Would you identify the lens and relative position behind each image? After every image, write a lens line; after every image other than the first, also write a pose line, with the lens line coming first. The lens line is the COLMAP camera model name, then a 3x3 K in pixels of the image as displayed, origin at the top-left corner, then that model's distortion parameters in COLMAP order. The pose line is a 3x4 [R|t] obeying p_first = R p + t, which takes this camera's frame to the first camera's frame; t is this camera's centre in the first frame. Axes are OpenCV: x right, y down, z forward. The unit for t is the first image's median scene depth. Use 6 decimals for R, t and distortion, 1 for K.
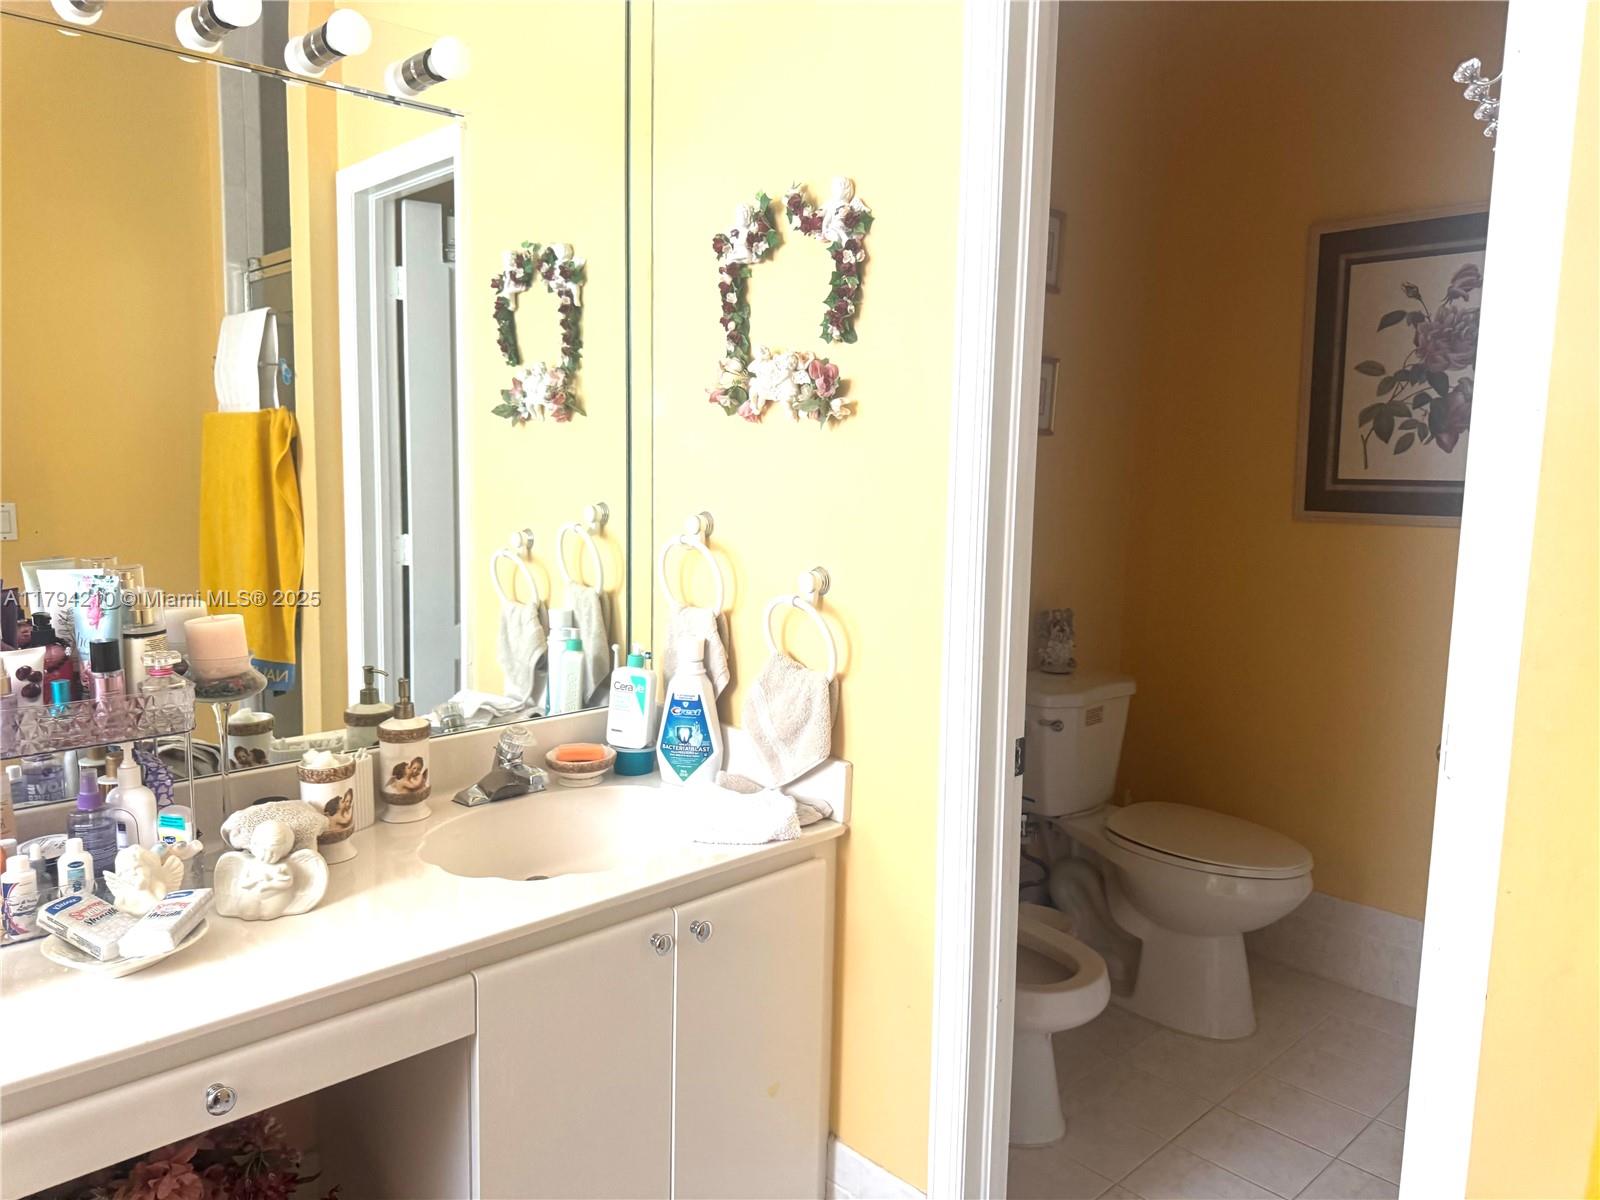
lens RADIAL K [[1121.4, 0, 800.0], [0, 1121.4, 600.0], [0, 0, 1]] dist [0.075003, -0.099147]
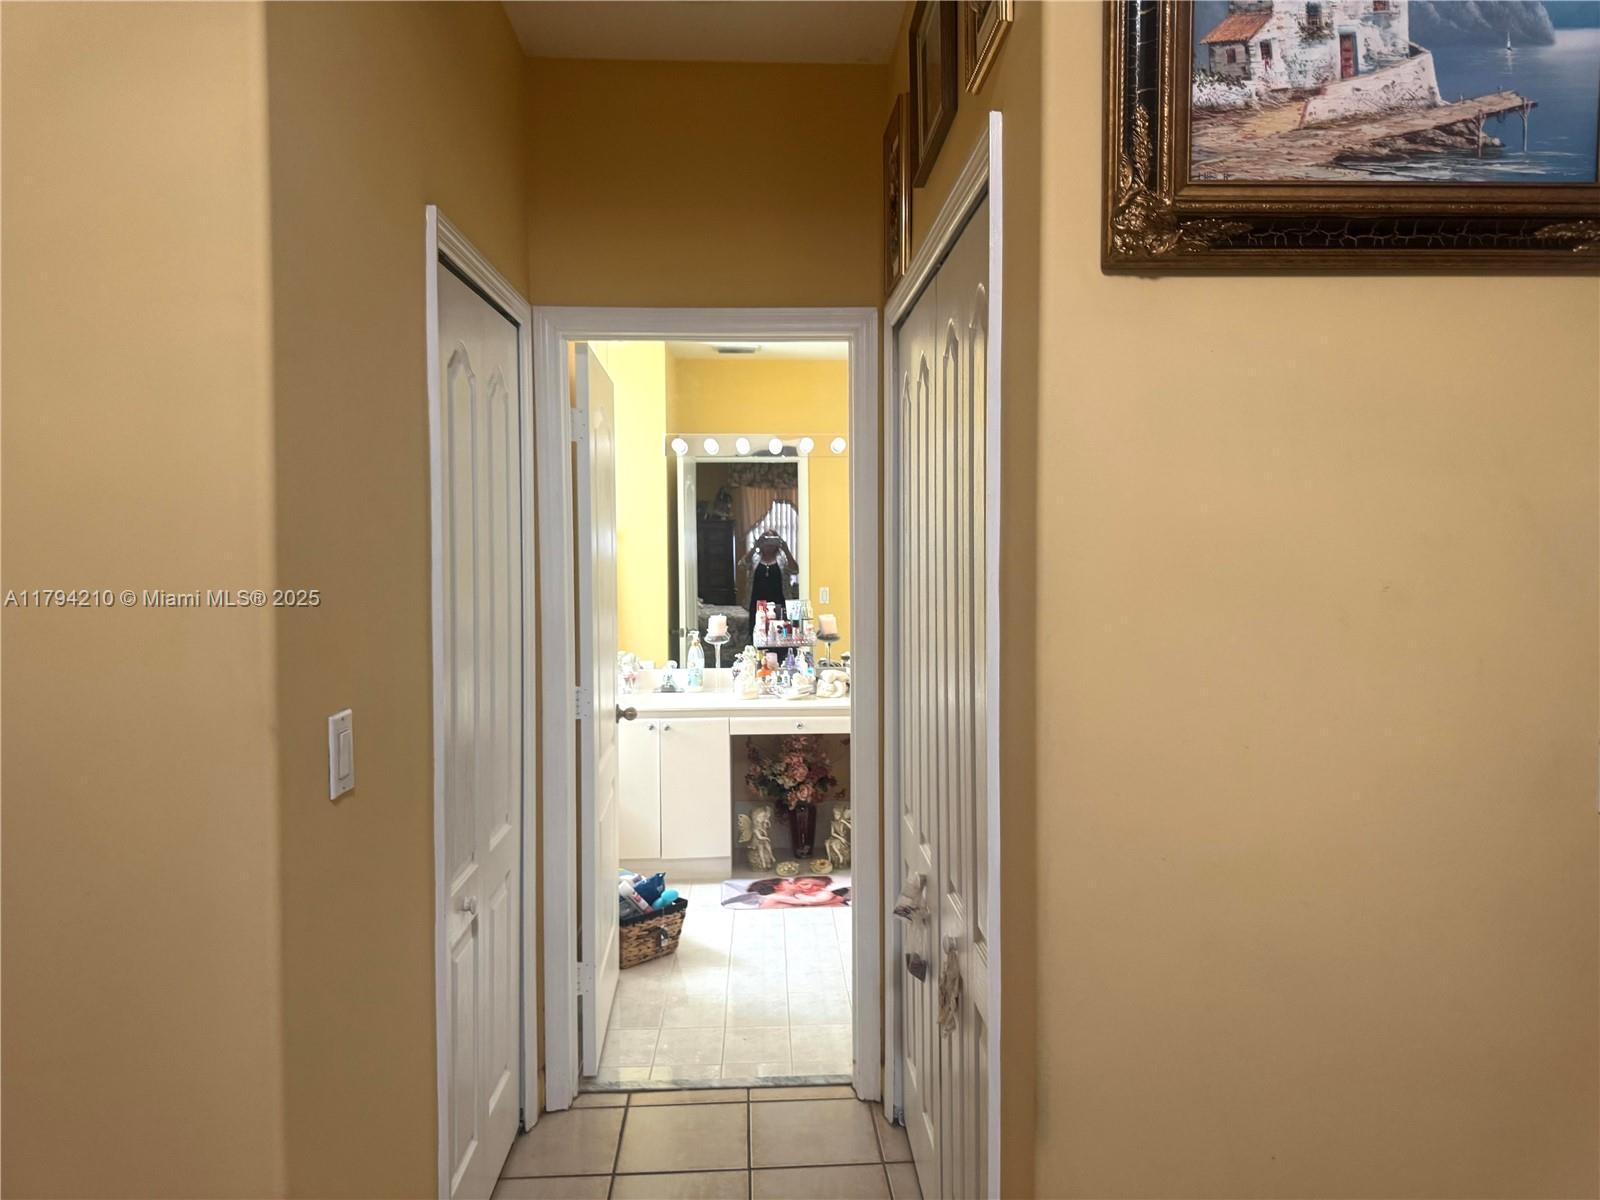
lens RADIAL K [[1121.4, 0, 800.0], [0, 1121.4, 600.0], [0, 0, 1]] dist [0.075003, -0.099147]
pose [[0.756277, 0.013332, -0.654116, 1.826406], [-0.063028, 0.996627, -0.052559, 0.163868], [0.651209, 0.080977, 0.754566, -1.804834]]
